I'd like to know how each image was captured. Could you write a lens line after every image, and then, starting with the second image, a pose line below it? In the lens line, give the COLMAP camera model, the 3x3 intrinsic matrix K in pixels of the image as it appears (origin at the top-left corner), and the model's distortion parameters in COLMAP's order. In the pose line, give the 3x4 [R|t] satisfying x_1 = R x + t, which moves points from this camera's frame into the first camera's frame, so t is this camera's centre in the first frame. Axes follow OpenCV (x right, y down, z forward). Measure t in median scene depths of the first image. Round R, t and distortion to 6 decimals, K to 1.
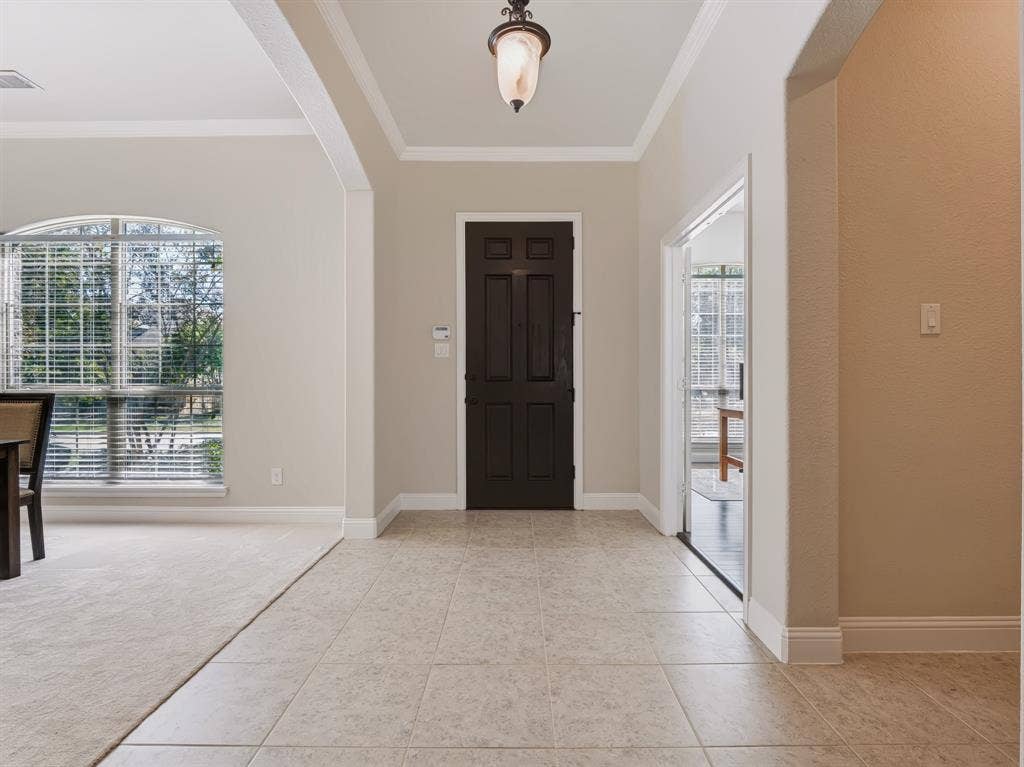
lens RADIAL K [[484.9, 0, 512.0], [0, 484.9, 383.5], [0, 0, 1]] dist [-0.021126, -0.000223]
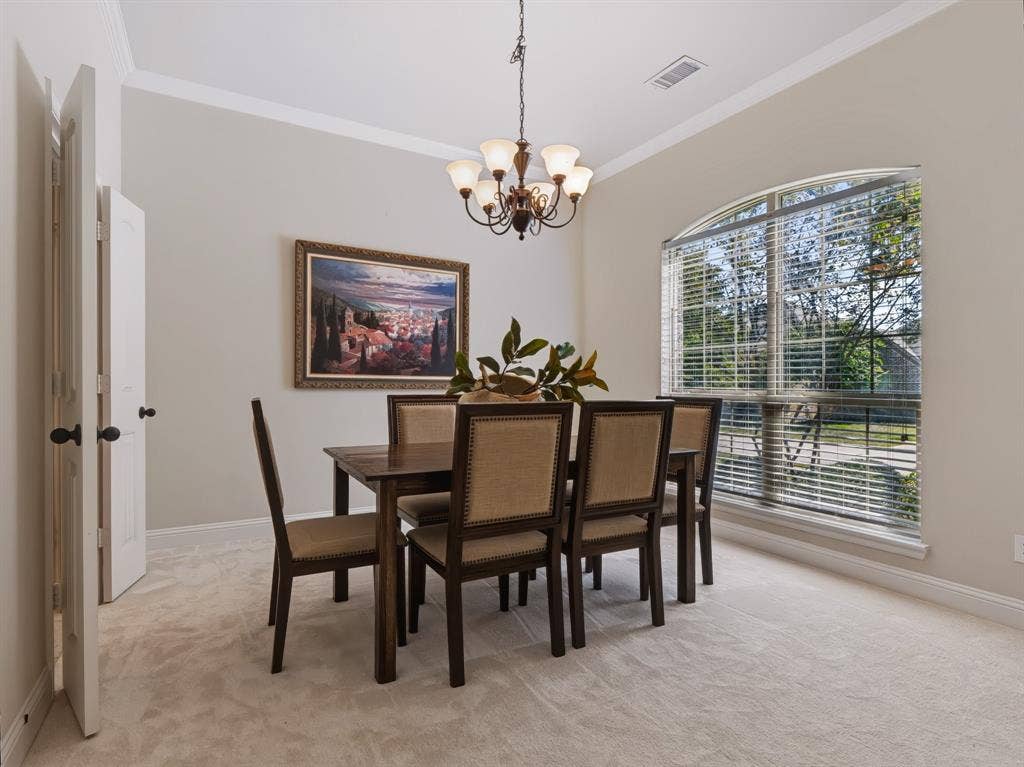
lens RADIAL K [[513.0, 0, 512.0], [0, 513.0, 383.5], [0, 0, 1]] dist [-0.020896, -0.000154]
pose [[0.477371, 0.001497, -0.878701, -0.258220], [-0.009393, 0.999950, -0.003400, -0.000190], [0.878652, 0.009877, 0.477361, 0.166929]]
